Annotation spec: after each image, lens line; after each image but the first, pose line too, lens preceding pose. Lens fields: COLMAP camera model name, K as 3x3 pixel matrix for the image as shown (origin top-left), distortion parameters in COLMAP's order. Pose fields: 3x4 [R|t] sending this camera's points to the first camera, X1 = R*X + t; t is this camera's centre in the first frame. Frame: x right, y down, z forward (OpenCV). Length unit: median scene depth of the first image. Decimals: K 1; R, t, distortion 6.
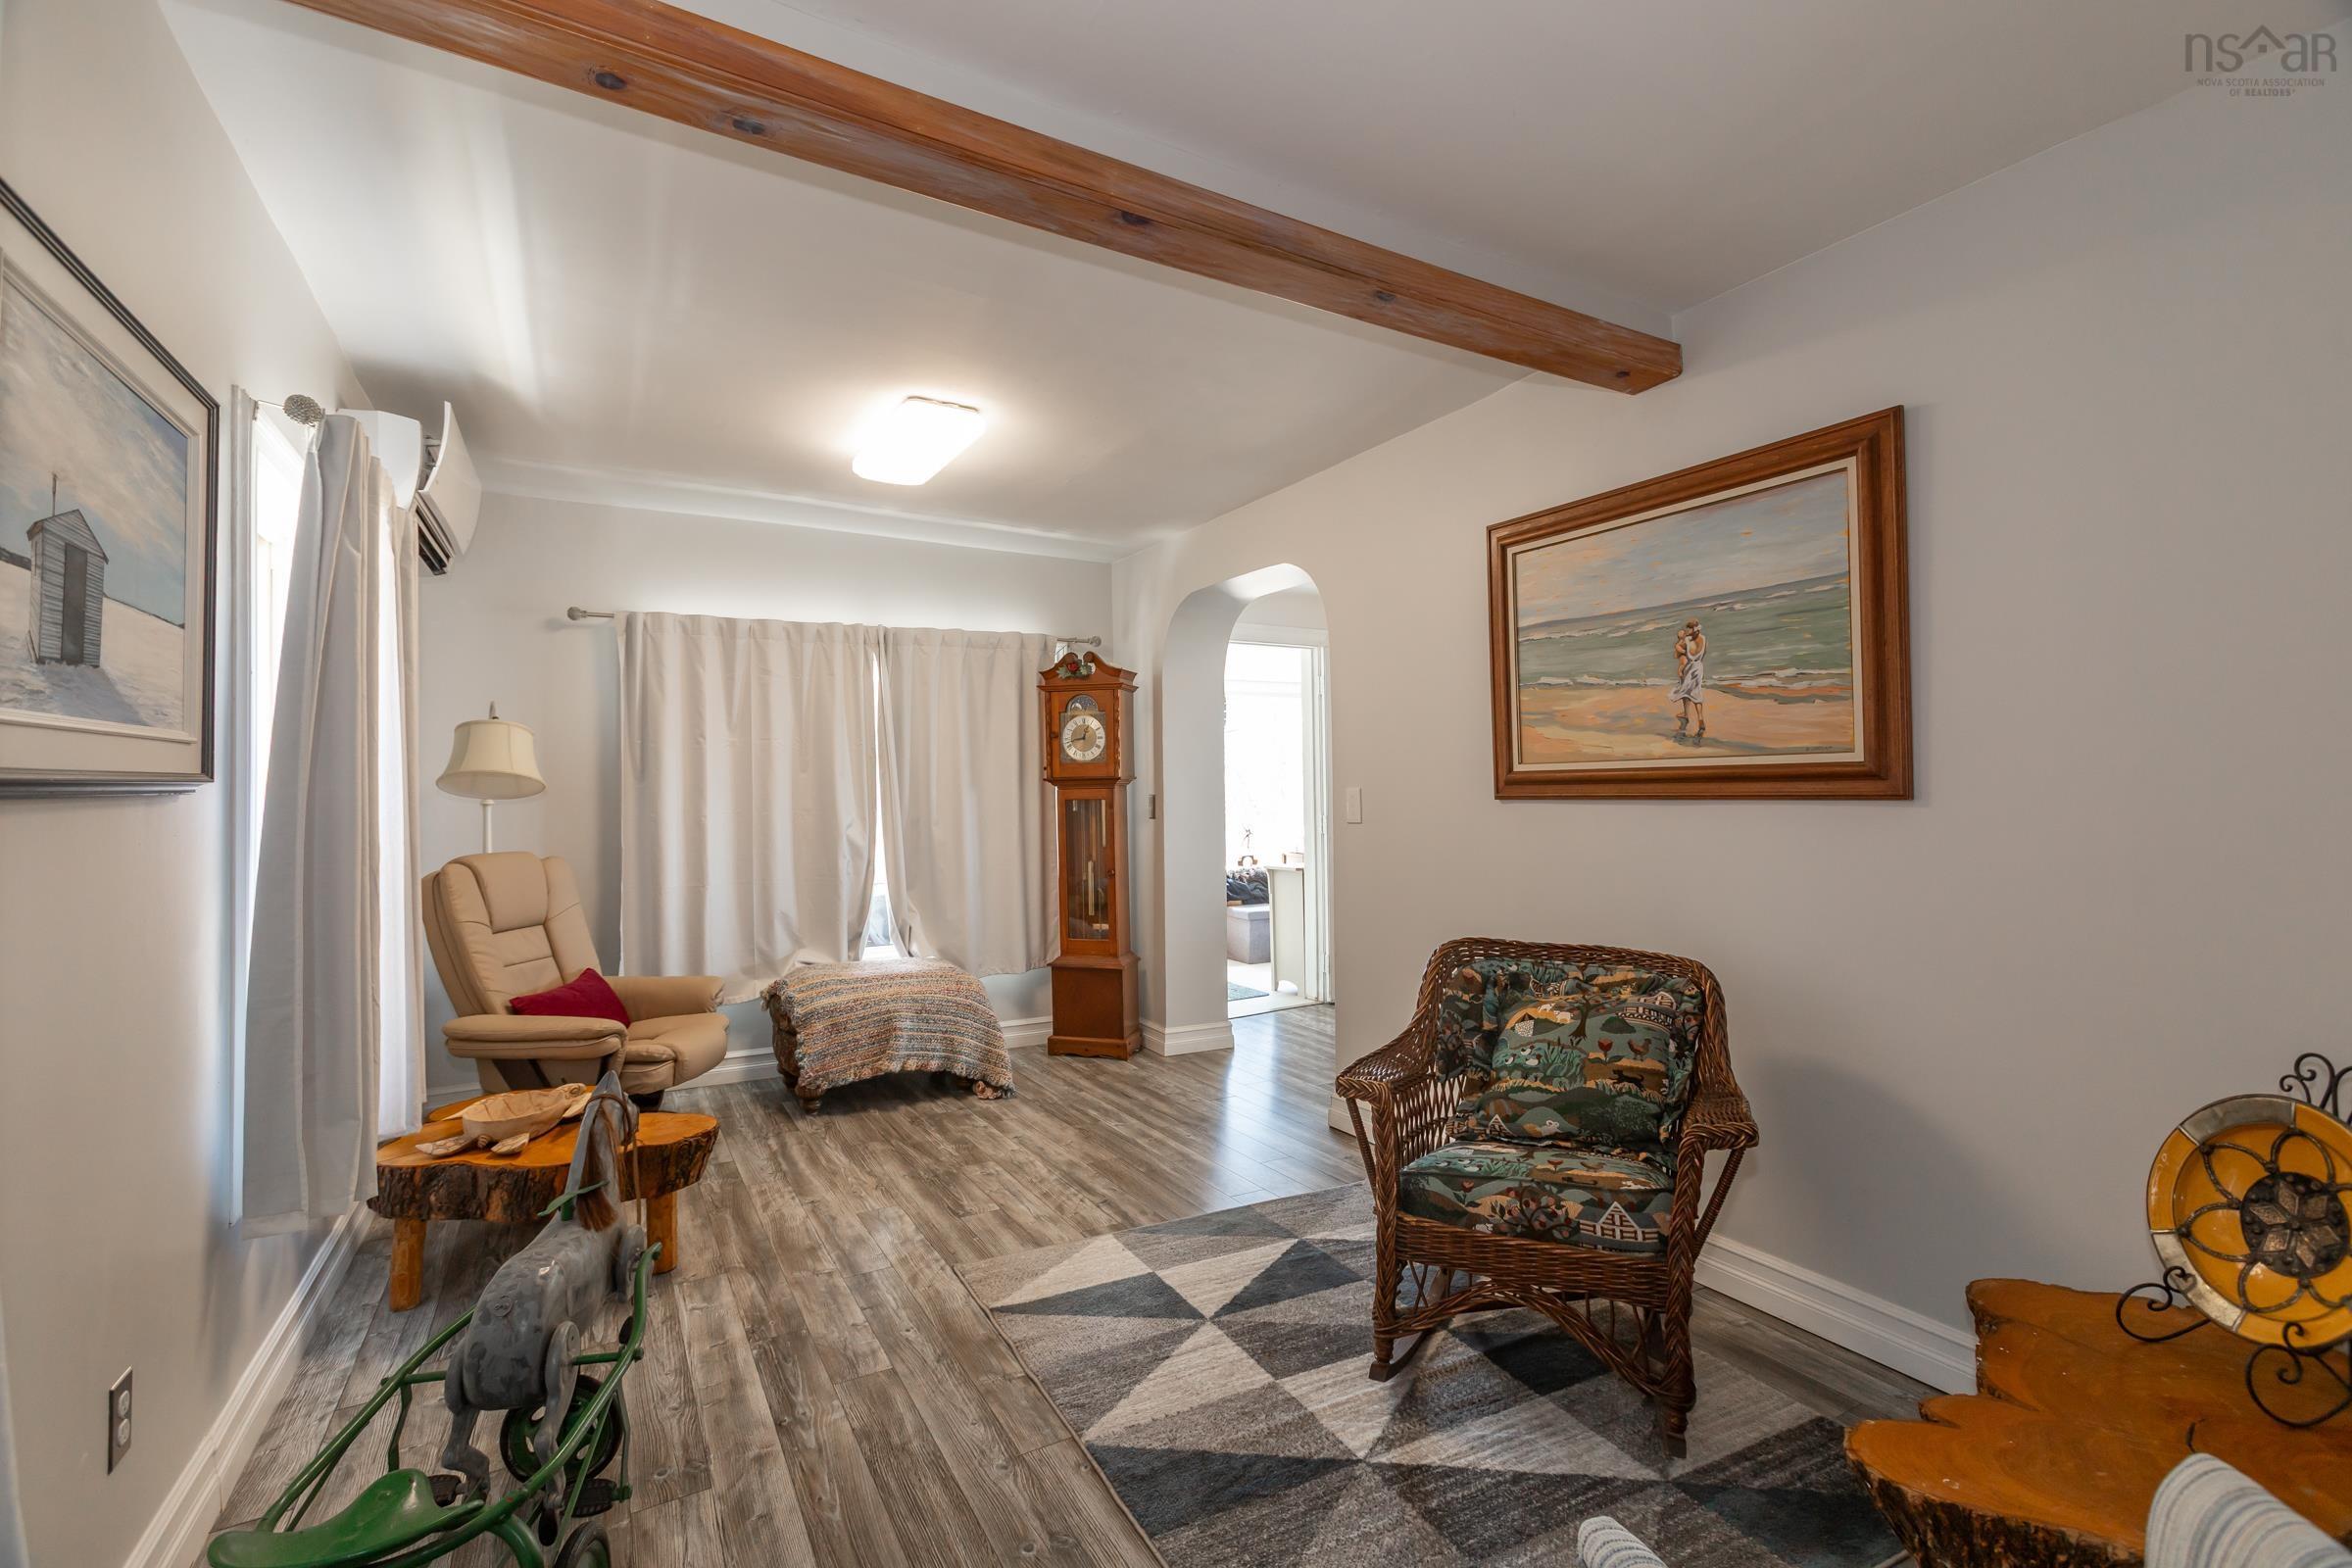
lens RADIAL K [[1057.4, 0, 1163.6], [0, 1057.4, 766.3], [0, 0, 1]] dist [-0.014568, 0.009814]
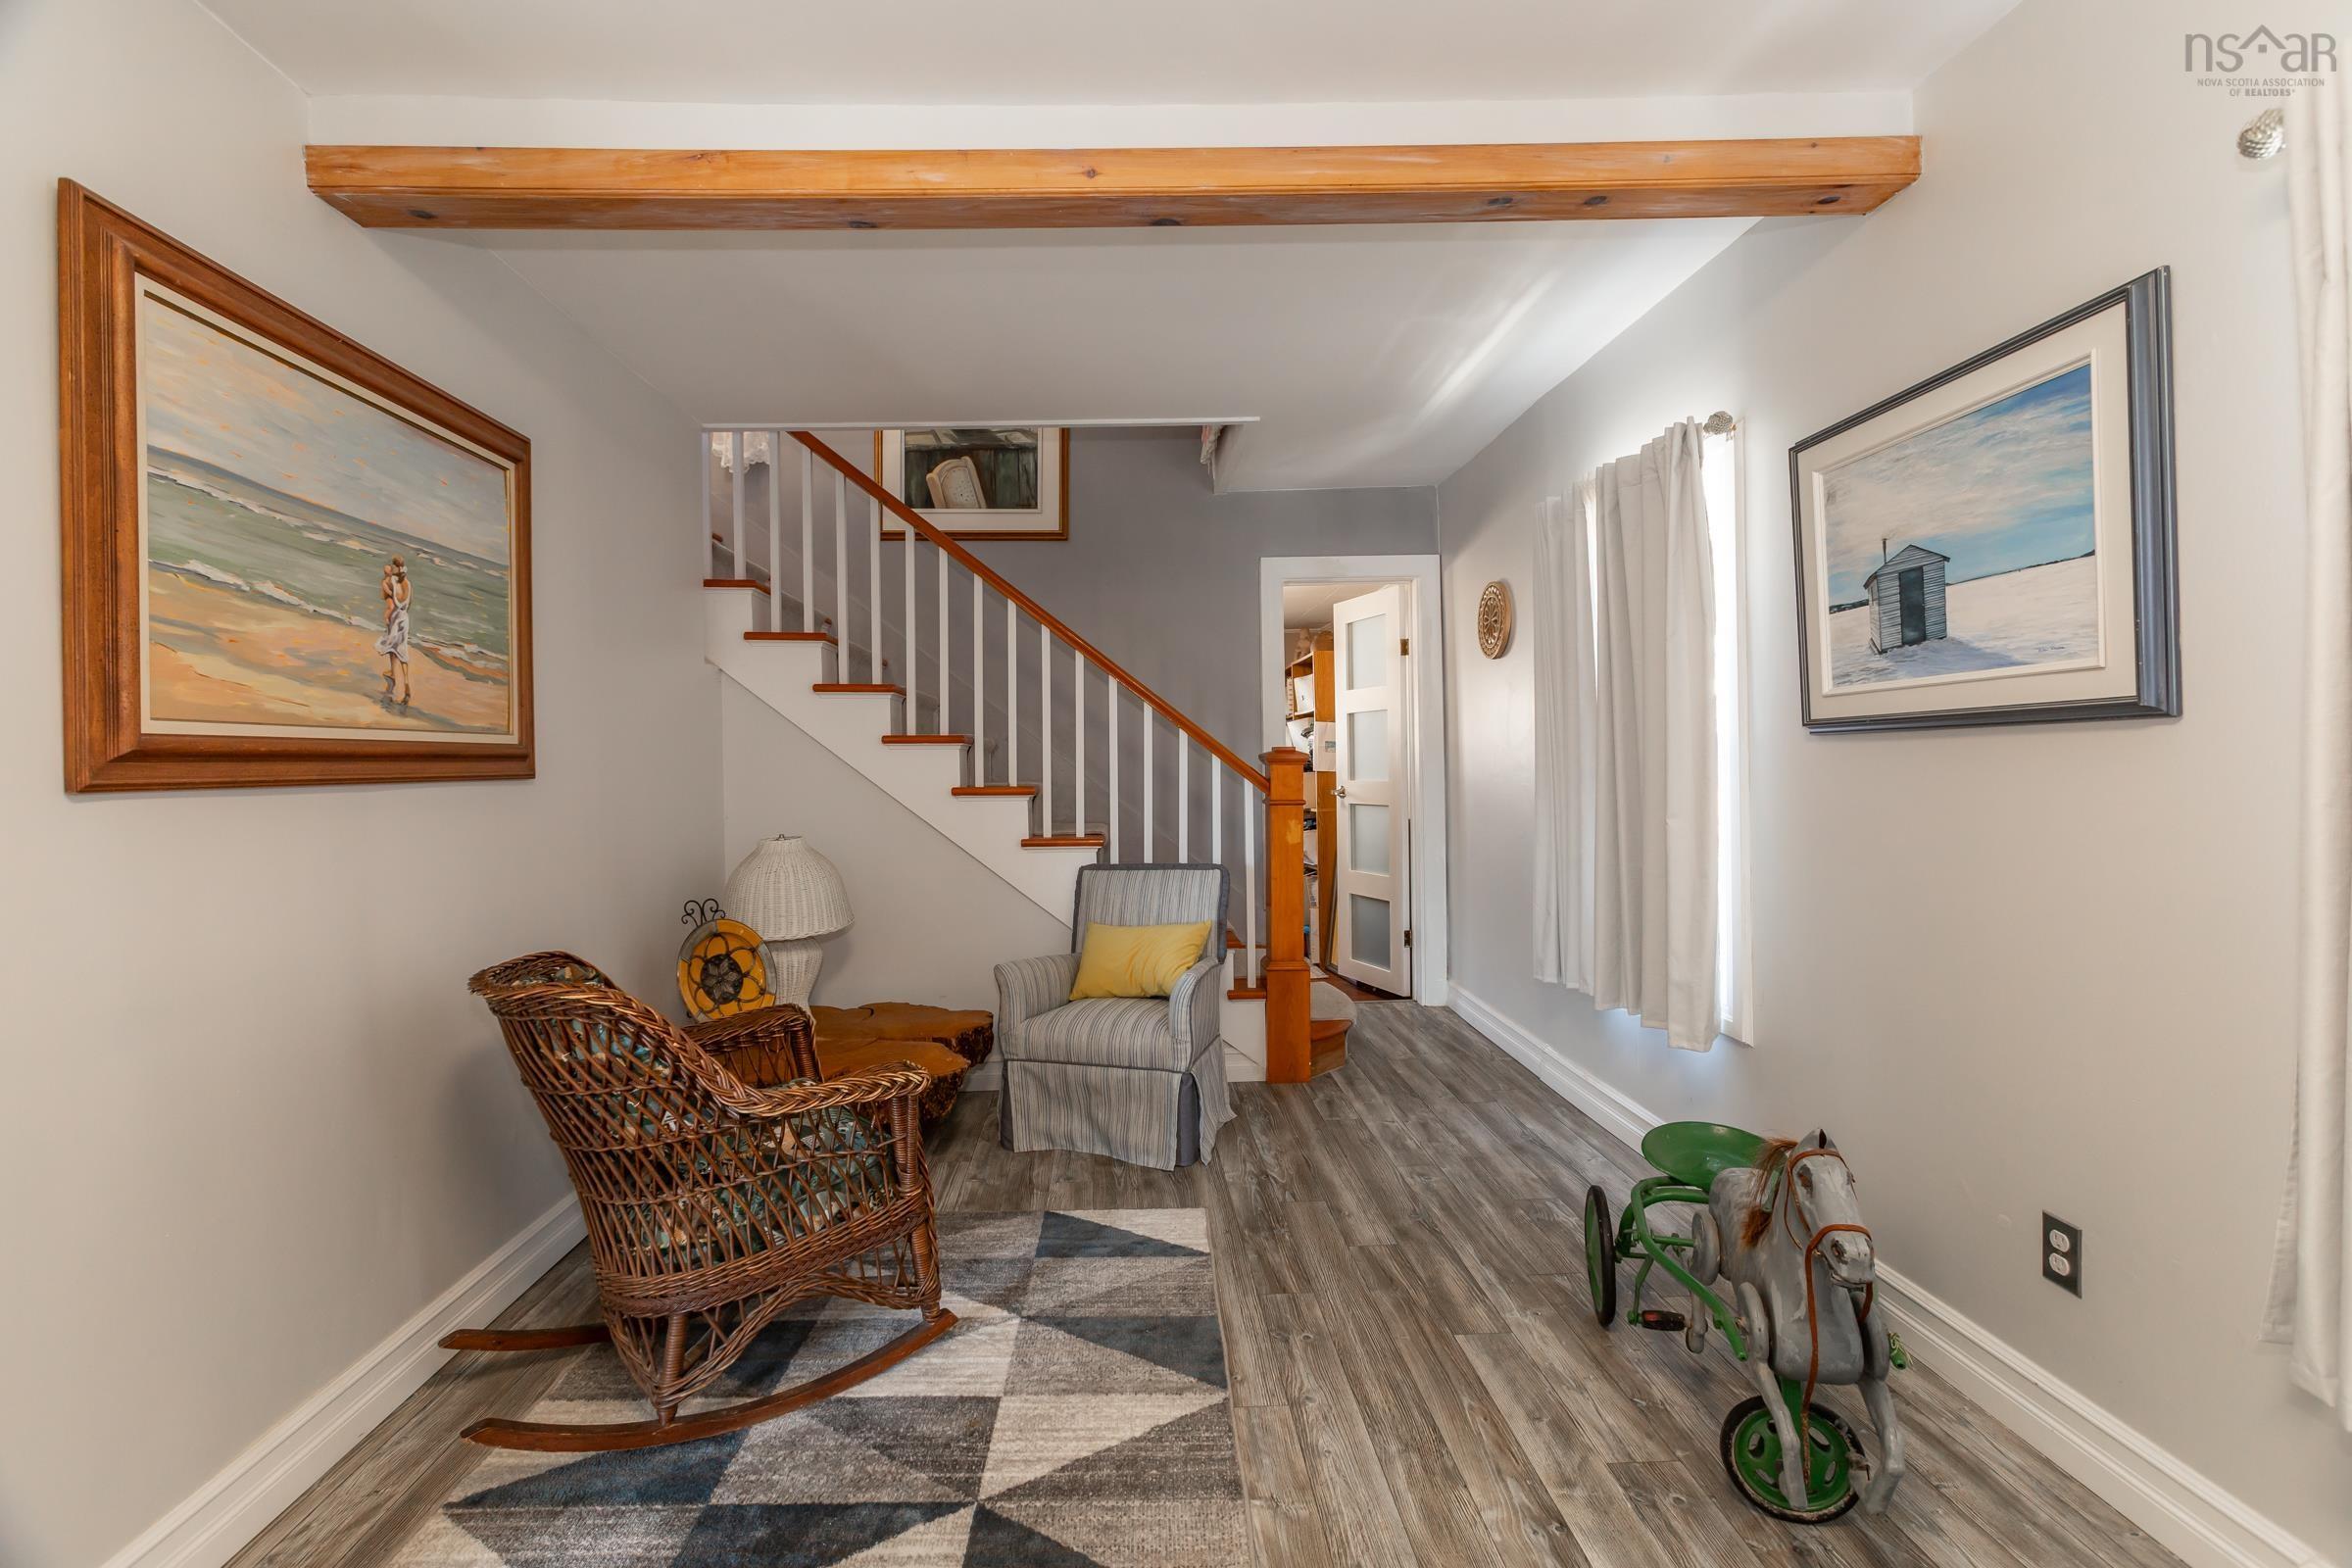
lens RADIAL K [[1057.4, 0, 1165.6], [0, 1057.4, 770.2], [0, 0, 1]] dist [-0.014568, 0.009814]
pose [[-0.897874, 0.025378, 0.439520, -0.383034], [0.020481, 0.999664, -0.015881, 0.049117], [-0.439775, -0.005258, -0.898093, 1.541096]]
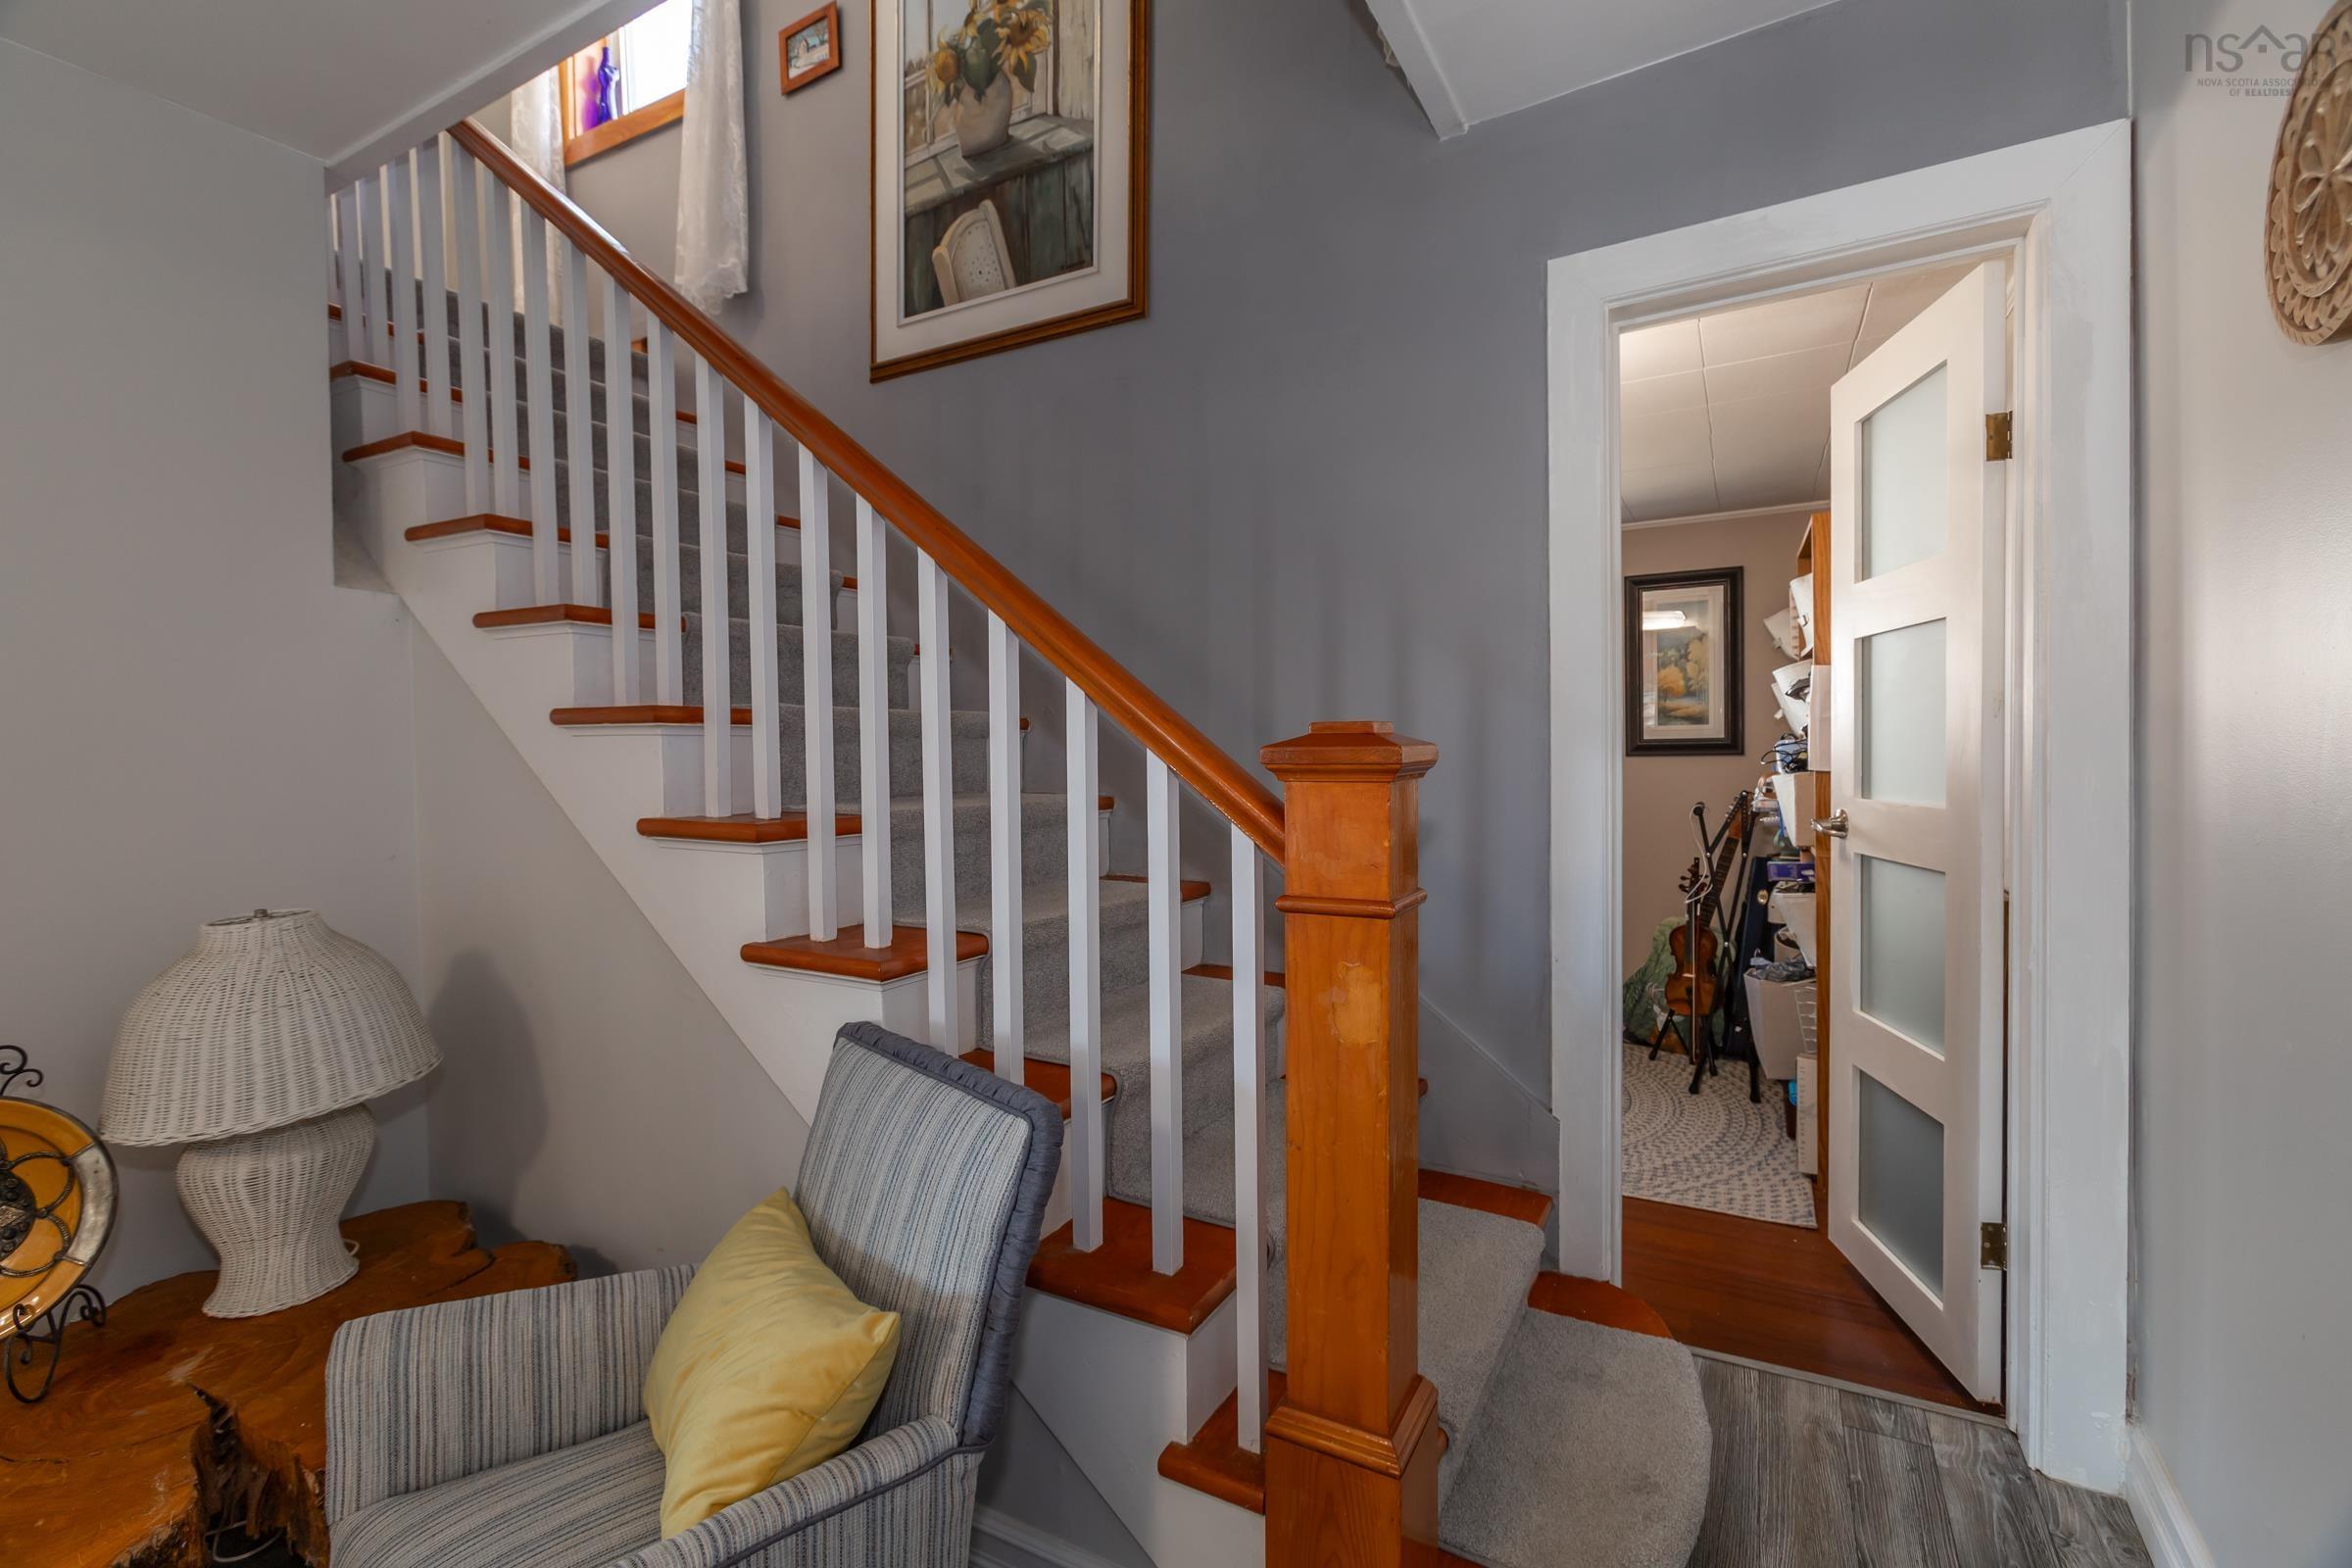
lens RADIAL K [[1057.4, 0, 1168.9], [0, 1057.4, 772.4], [0, 0, 1]] dist [-0.014568, 0.009814]
pose [[-0.529201, 0.002201, 0.848493, -0.209583], [0.006665, 0.999977, 0.001563, 0.012573], [-0.848470, 0.006482, -0.529204, 0.313501]]
